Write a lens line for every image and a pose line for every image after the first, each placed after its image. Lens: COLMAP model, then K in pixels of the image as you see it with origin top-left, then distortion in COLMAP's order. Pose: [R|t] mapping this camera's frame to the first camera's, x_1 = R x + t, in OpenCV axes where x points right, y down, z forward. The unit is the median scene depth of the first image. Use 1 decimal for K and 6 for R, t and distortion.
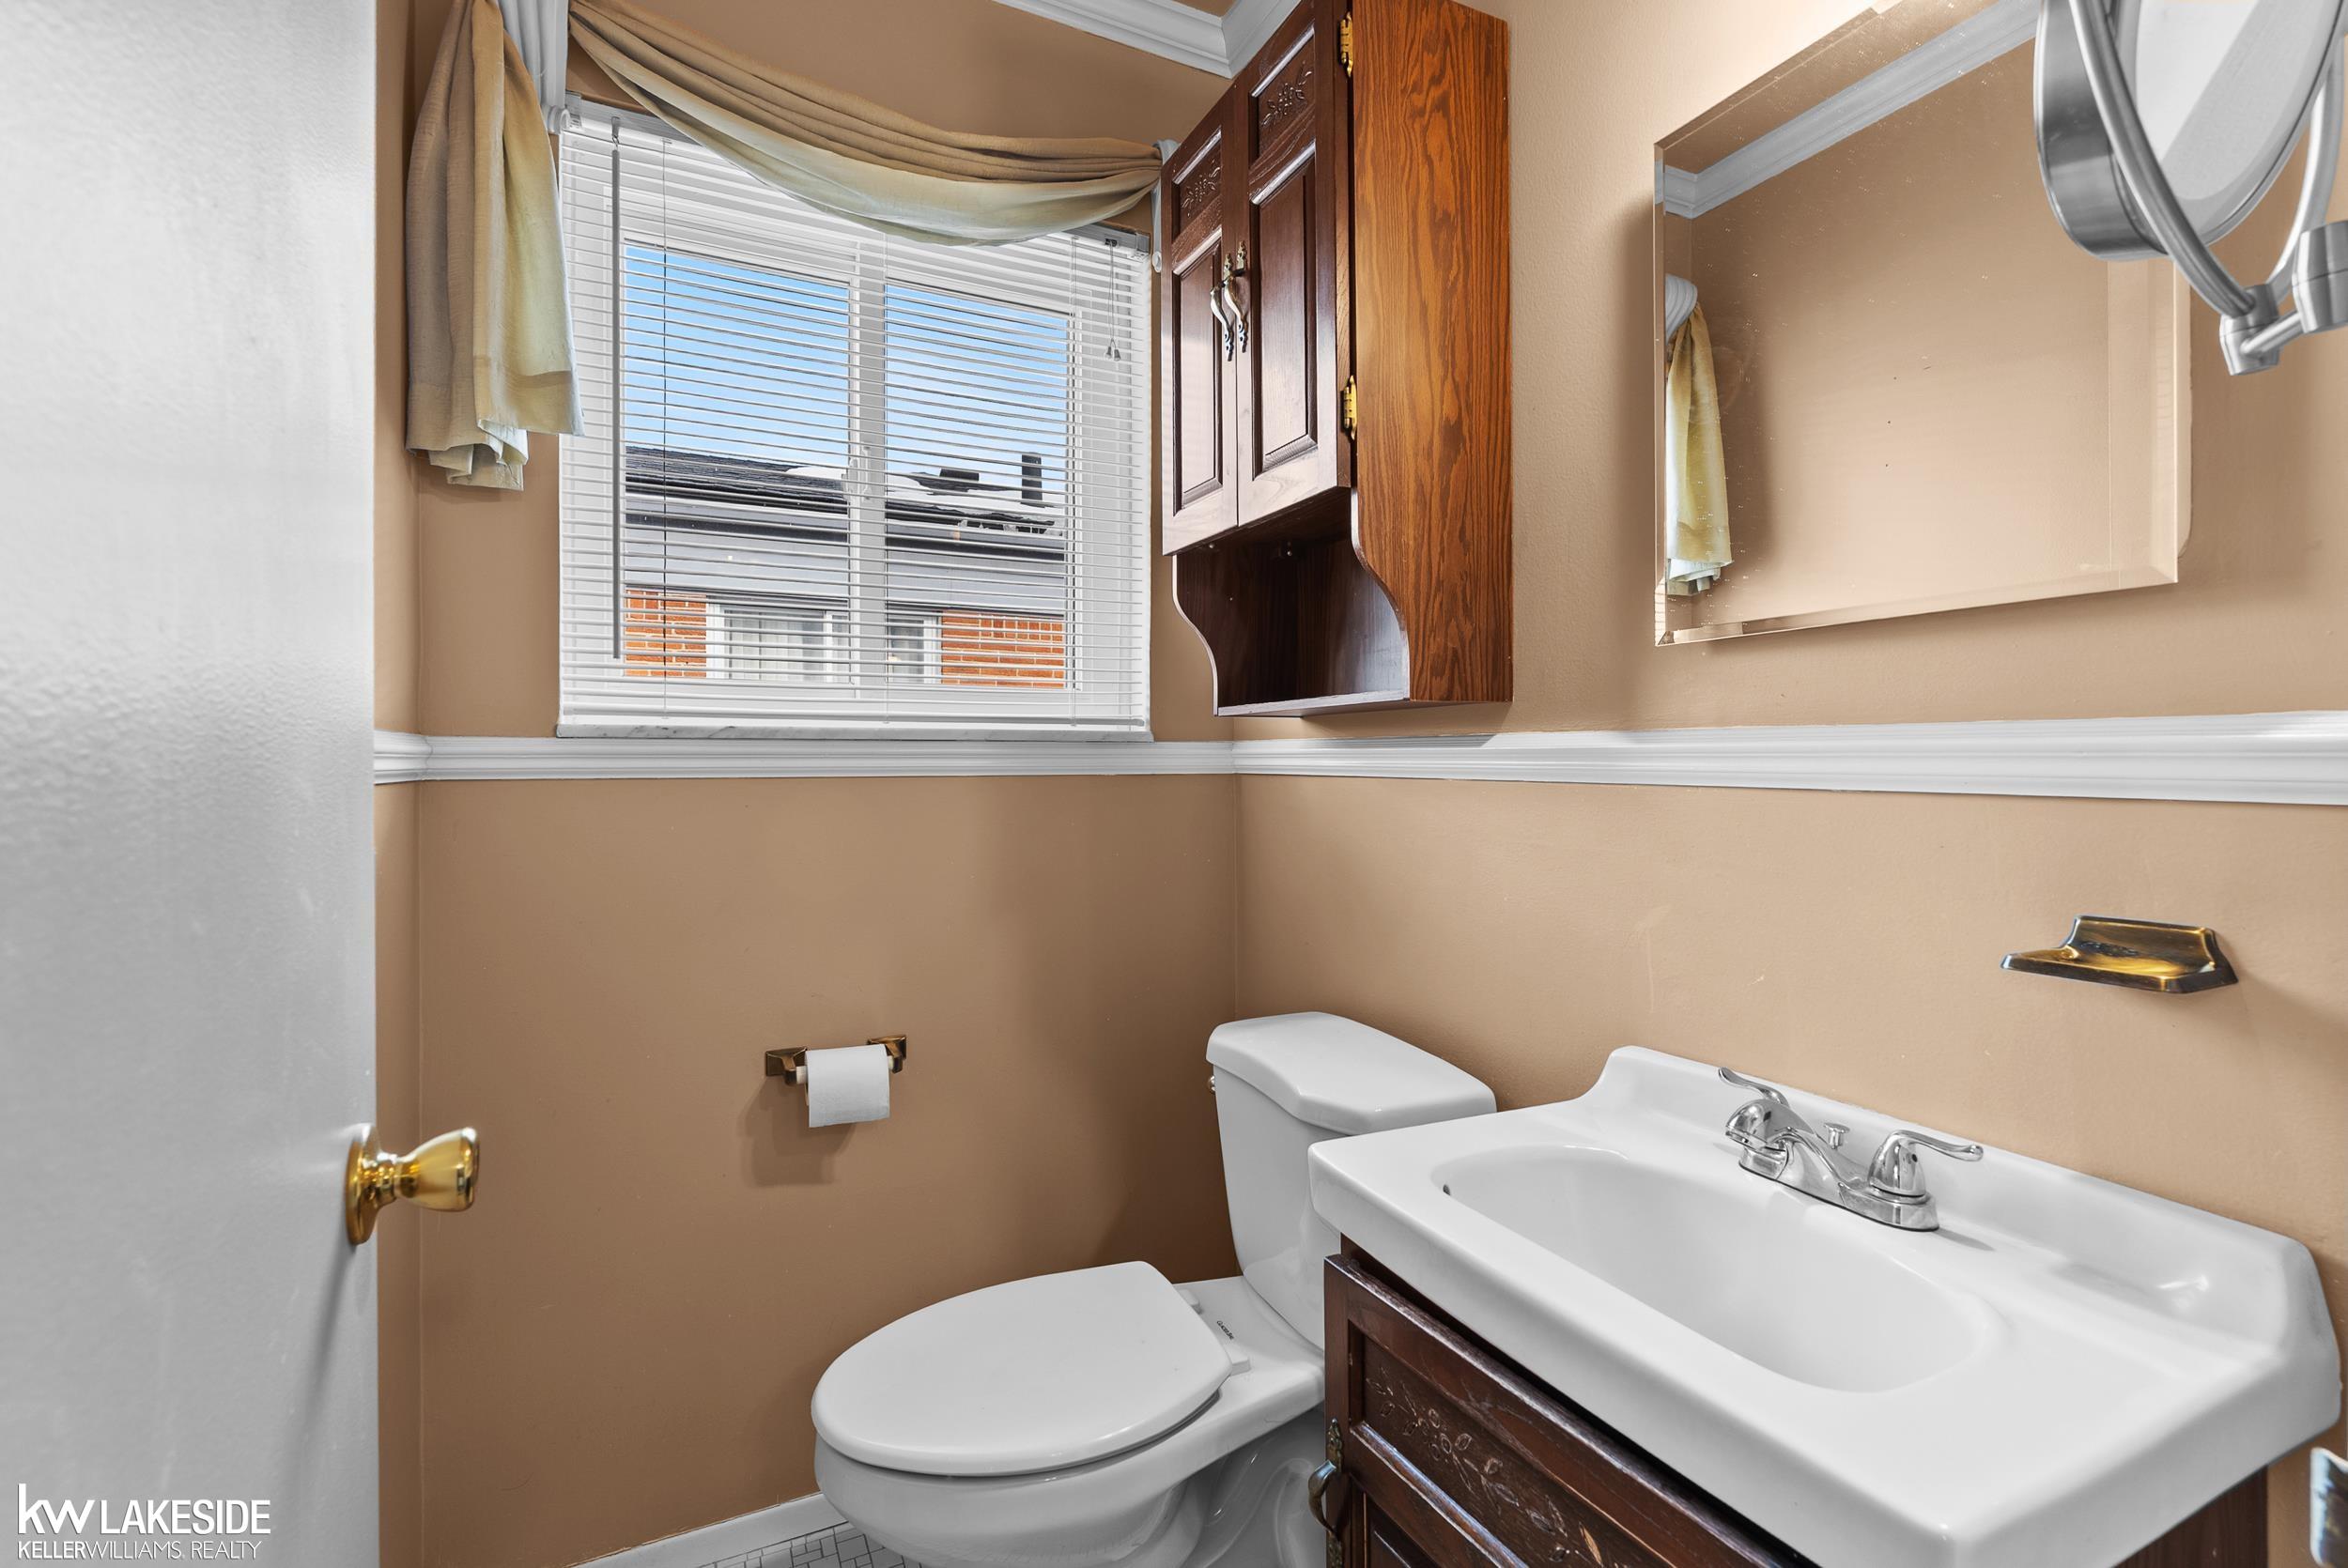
lens RADIAL K [[1037.9, 0, 1169.4], [0, 1037.9, 778.8], [0, 0, 1]] dist [-0.001583, -0.000207]
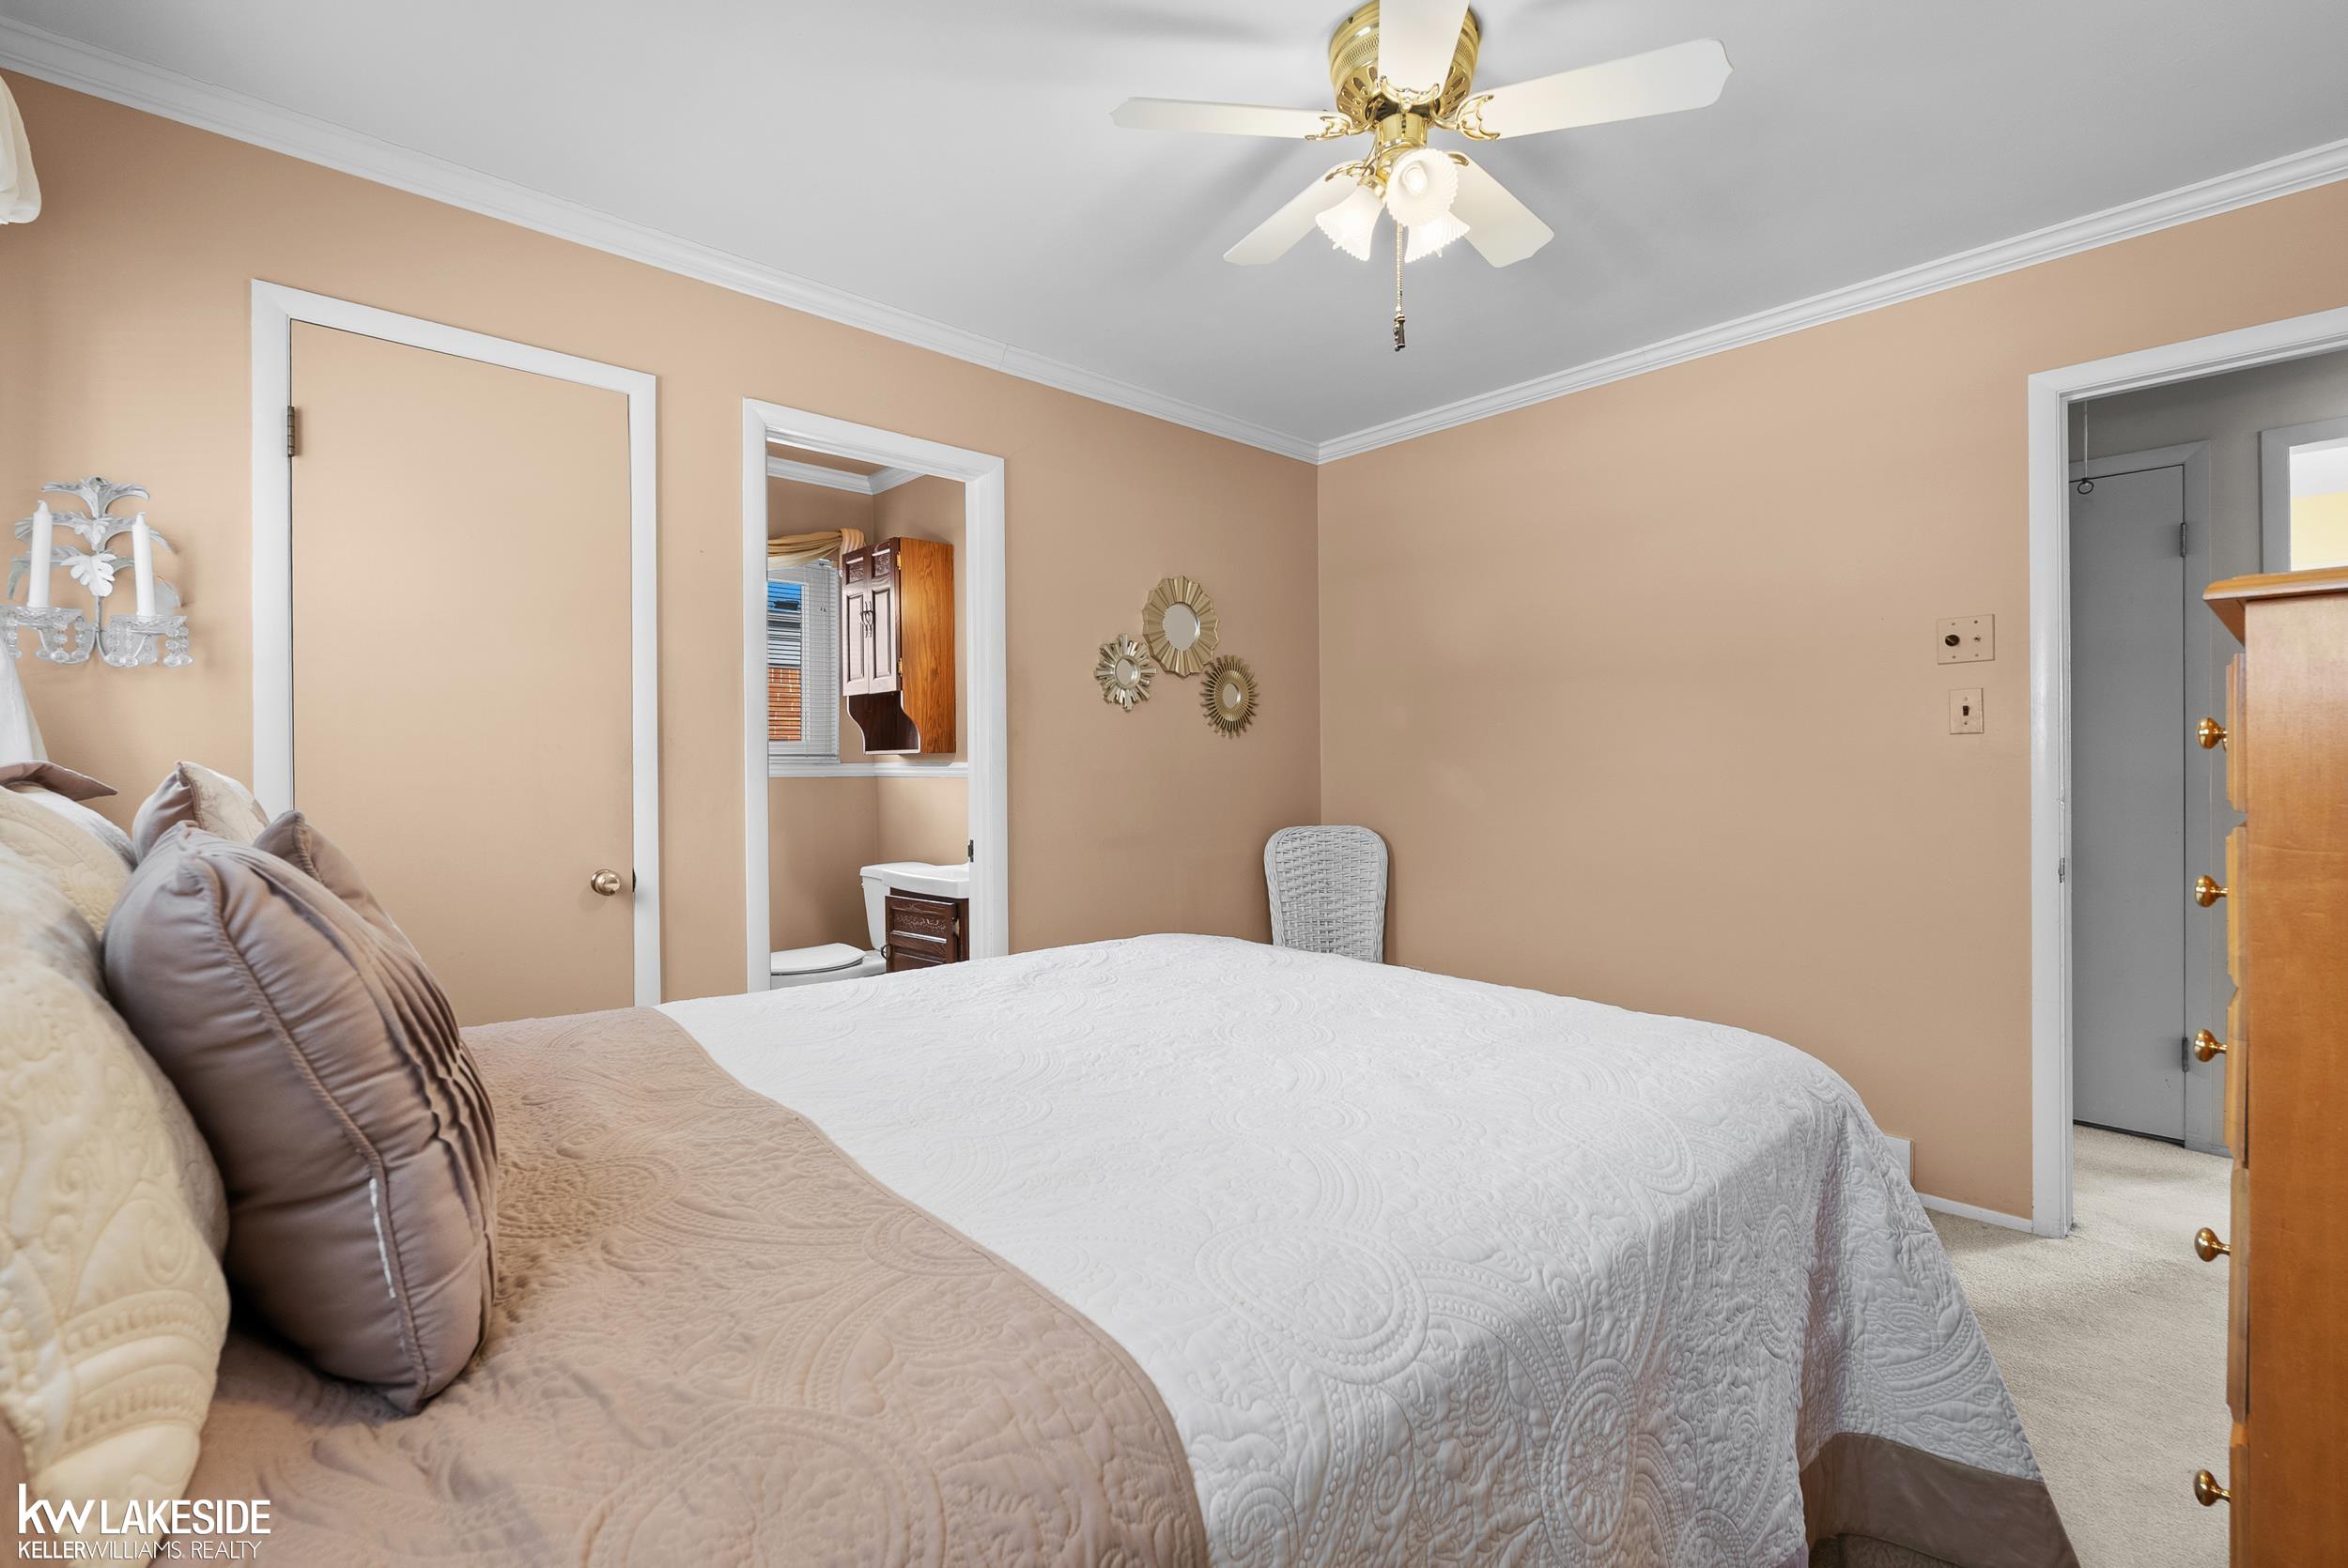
lens RADIAL K [[1037.9, 0, 1169.4], [0, 1037.9, 778.8], [0, 0, 1]] dist [-0.001583, -0.000207]
pose [[0.960573, -0.001738, 0.278024, 0.061940], [0.003412, 0.999979, -0.005538, 0.022042], [-0.278008, 0.006269, 0.960558, -1.992190]]
